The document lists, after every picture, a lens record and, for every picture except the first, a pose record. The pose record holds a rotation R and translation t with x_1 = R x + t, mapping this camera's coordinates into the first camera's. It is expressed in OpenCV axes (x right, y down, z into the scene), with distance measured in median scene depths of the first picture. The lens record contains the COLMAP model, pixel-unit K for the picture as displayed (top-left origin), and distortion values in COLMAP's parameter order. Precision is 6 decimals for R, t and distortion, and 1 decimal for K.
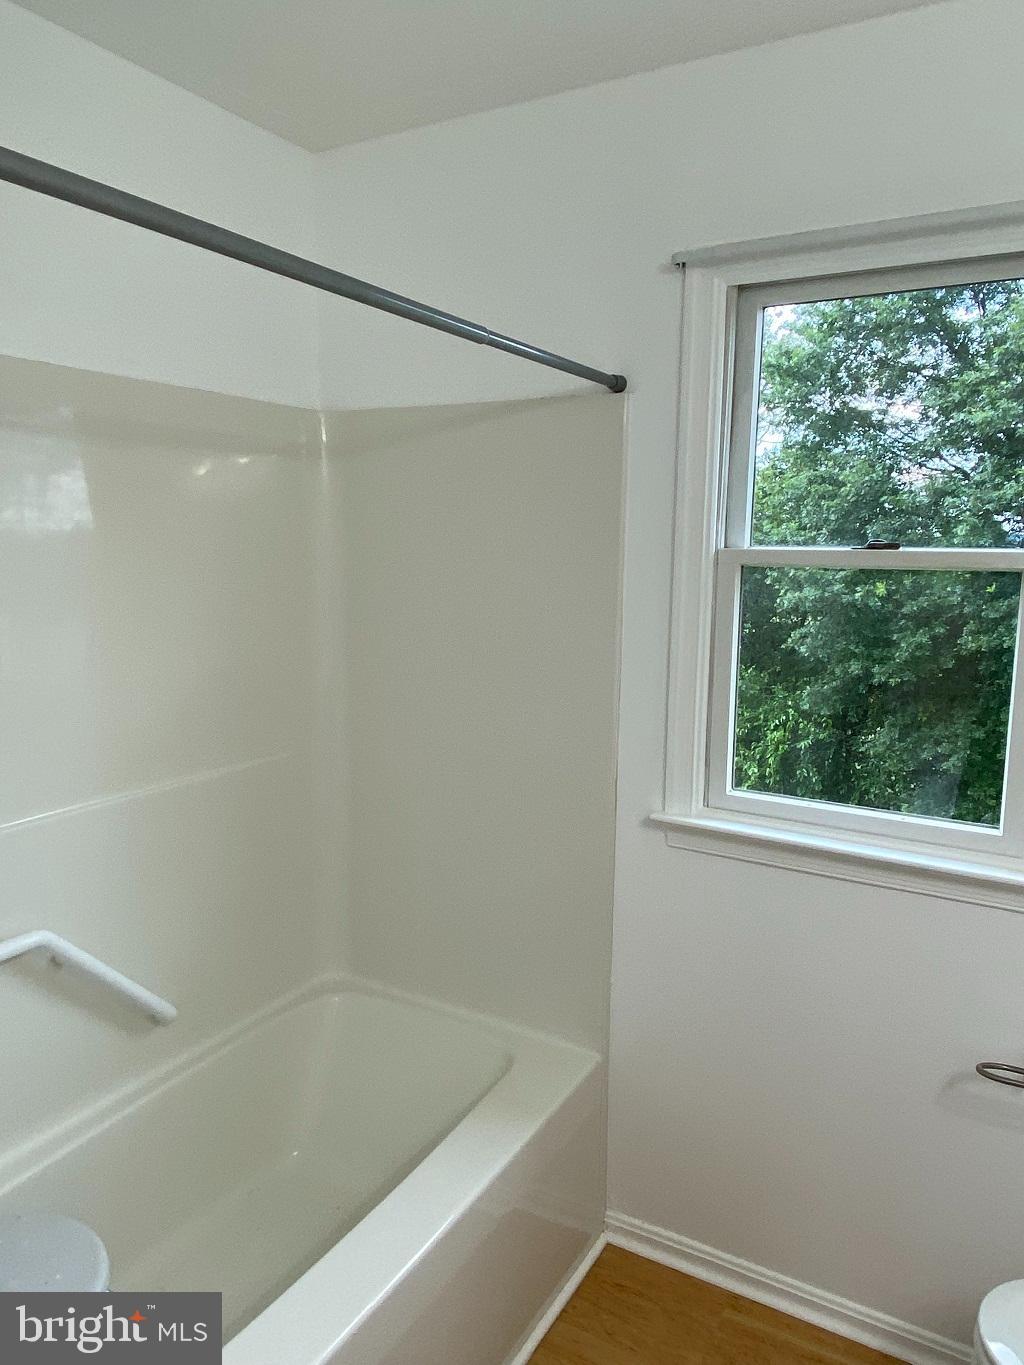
lens RADIAL K [[950.4, 0, 503.5], [0, 950.4, 678.9], [0, 0, 1]] dist [0.073726, -0.080581]
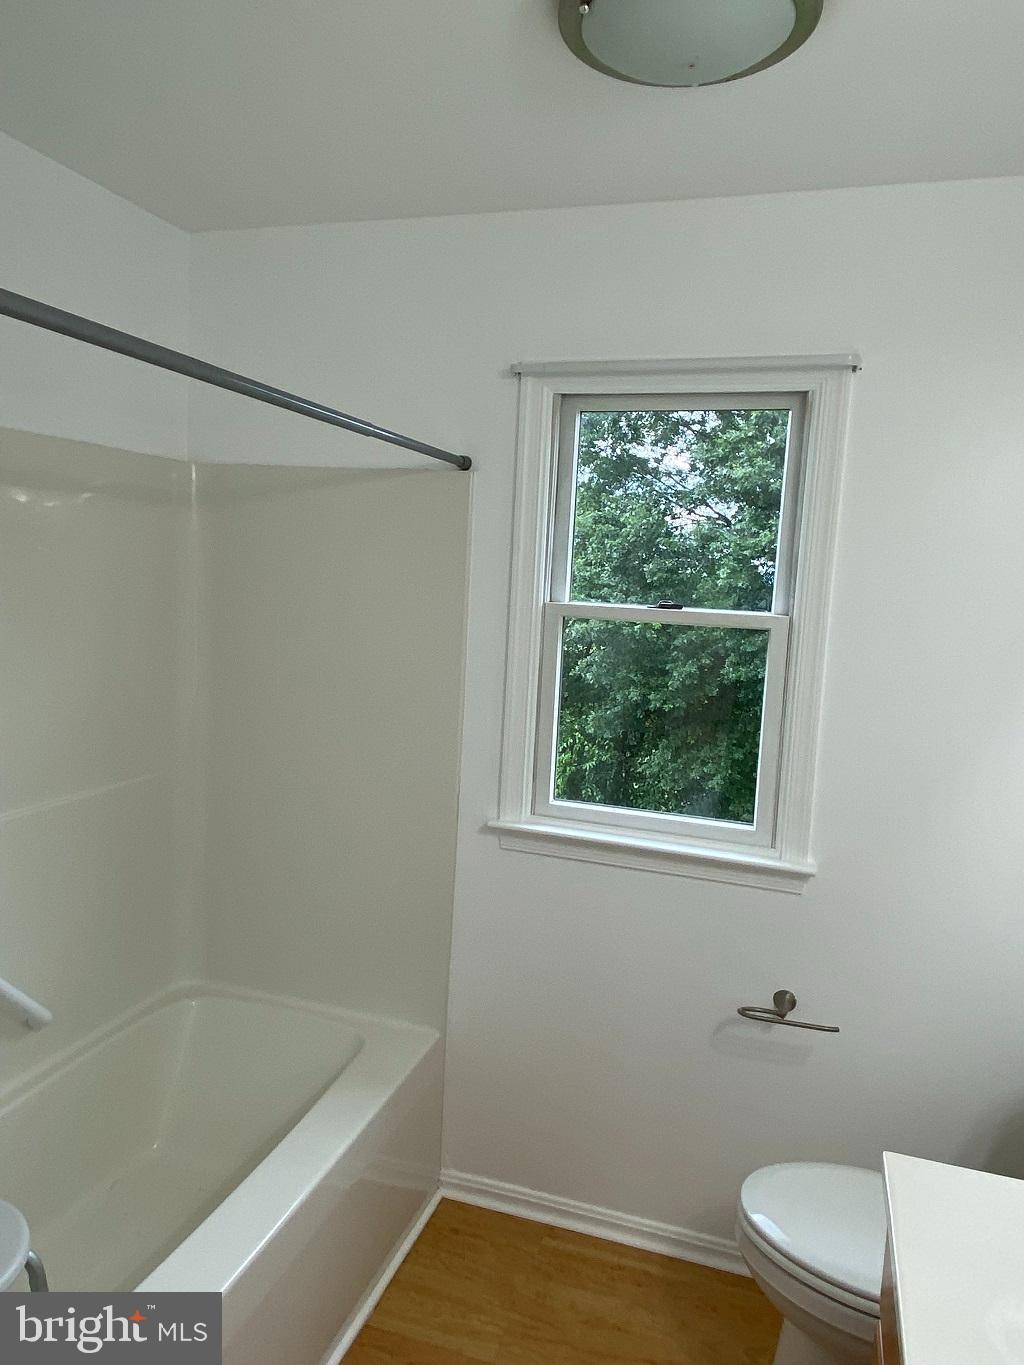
lens RADIAL K [[950.4, 0, 501.1], [0, 950.4, 673.7], [0, 0, 1]] dist [0.073726, -0.080581]
pose [[0.976939, 0.015070, 0.212986, -0.077837], [-0.008715, 0.999489, -0.030747, -0.006065], [-0.213341, 0.028181, 0.976571, -0.155861]]
